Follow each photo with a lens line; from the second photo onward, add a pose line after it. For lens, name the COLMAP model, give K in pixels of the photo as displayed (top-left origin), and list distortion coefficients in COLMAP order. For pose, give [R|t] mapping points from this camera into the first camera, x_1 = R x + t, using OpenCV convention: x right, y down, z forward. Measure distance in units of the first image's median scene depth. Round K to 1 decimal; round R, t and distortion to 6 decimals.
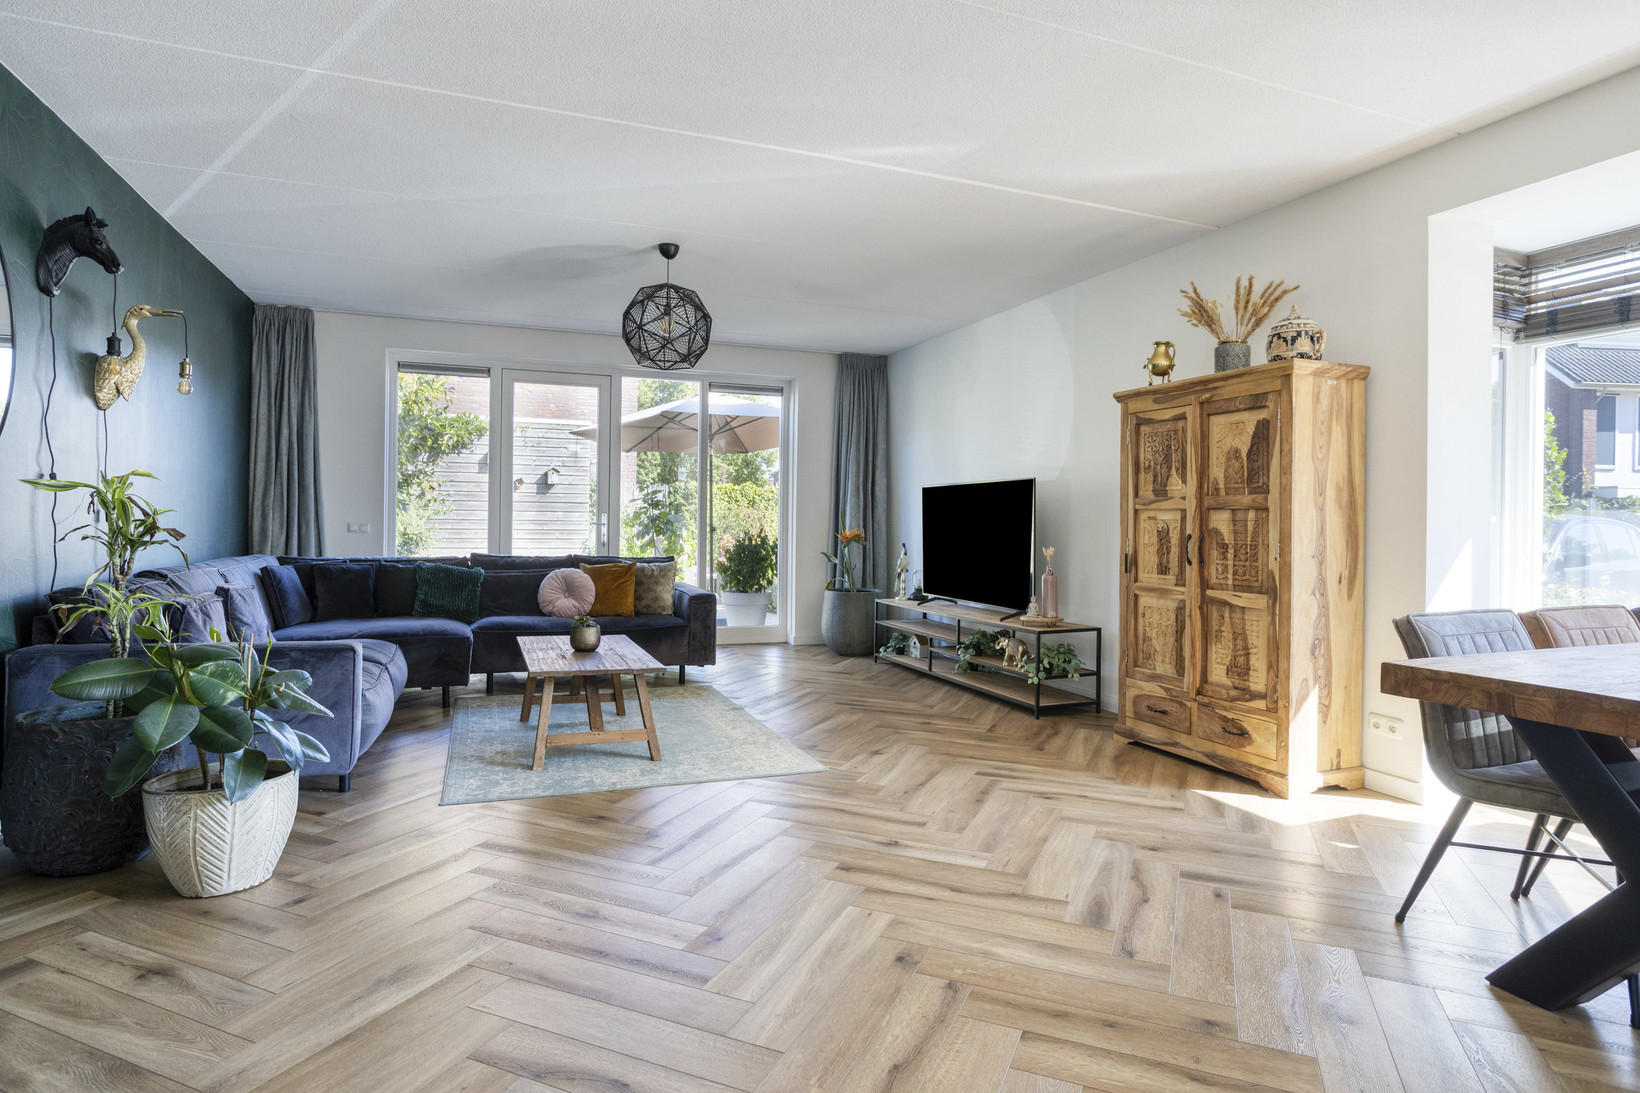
lens RADIAL K [[897.7, 0, 821.1], [0, 897.7, 526.9], [0, 0, 1]] dist [-0.045053, 0.036513]
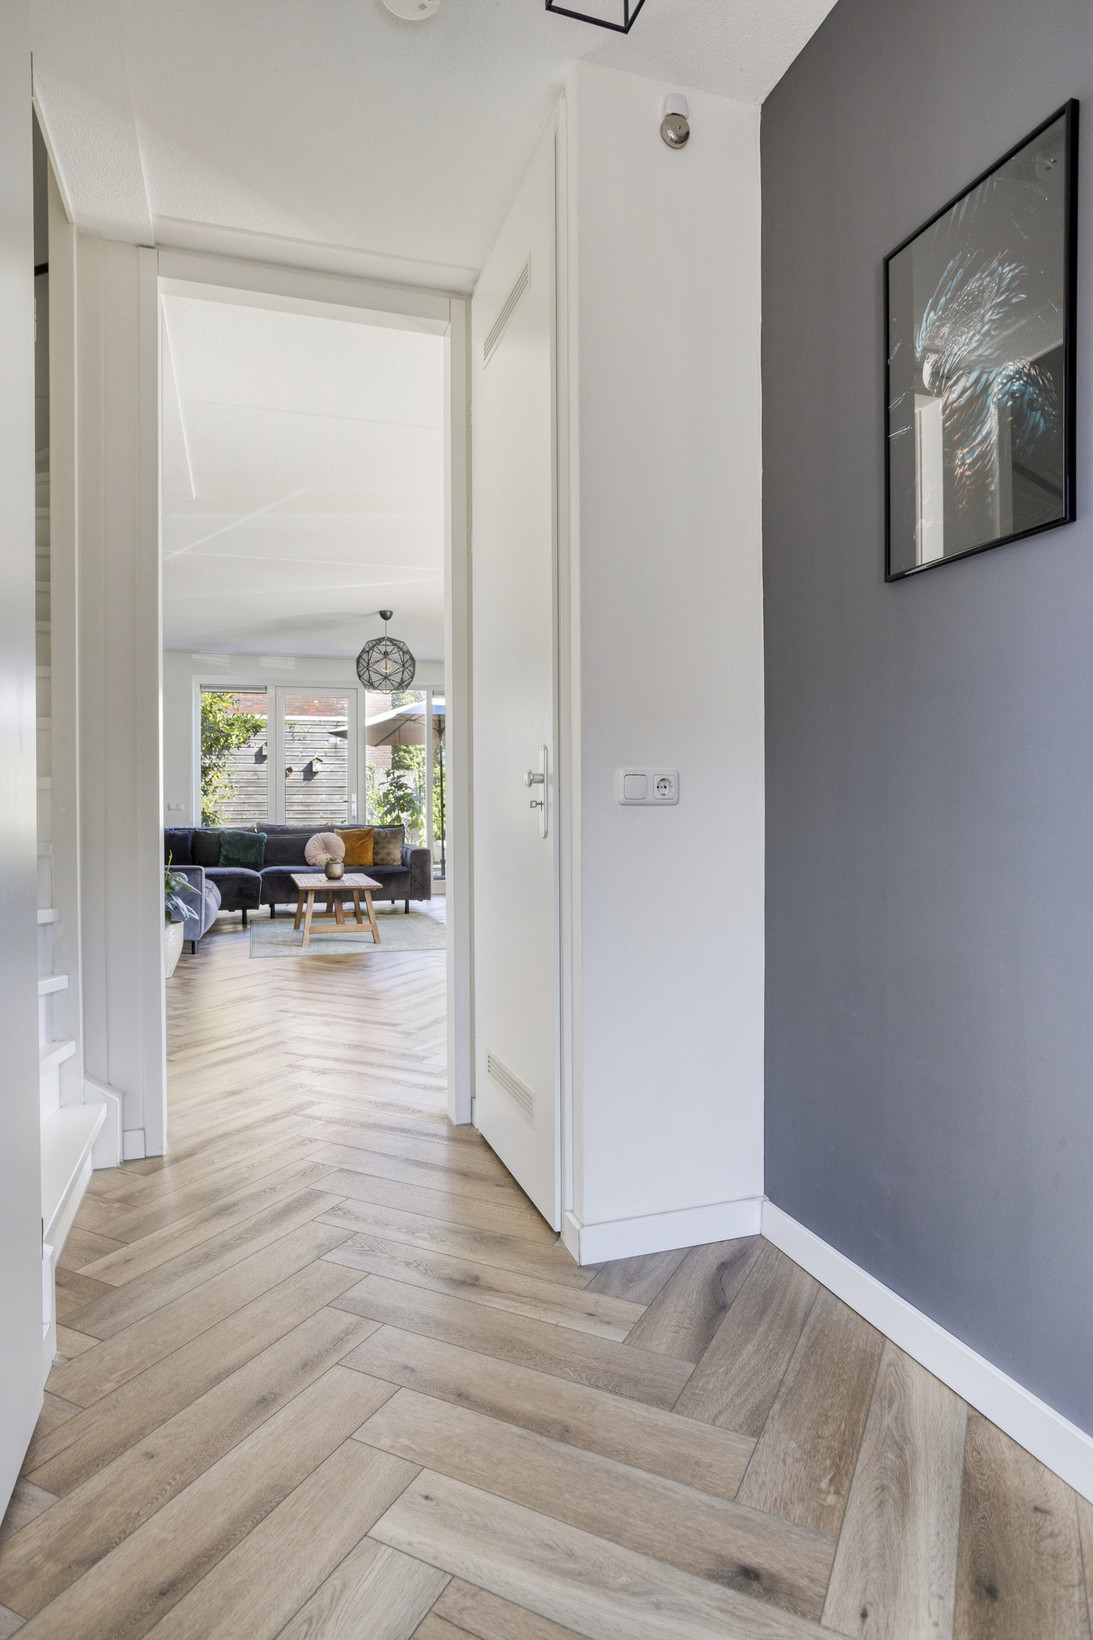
lens RADIAL K [[943.2, 0, 546.5], [0, 943.2, 820.0], [0, 0, 1]] dist [-0.023833, 0.001009]
pose [[0.998198, -0.016059, -0.057823, 0.184009], [0.016647, 0.999814, 0.009715, 0.022472], [0.057656, -0.010660, 0.998280, -0.562804]]
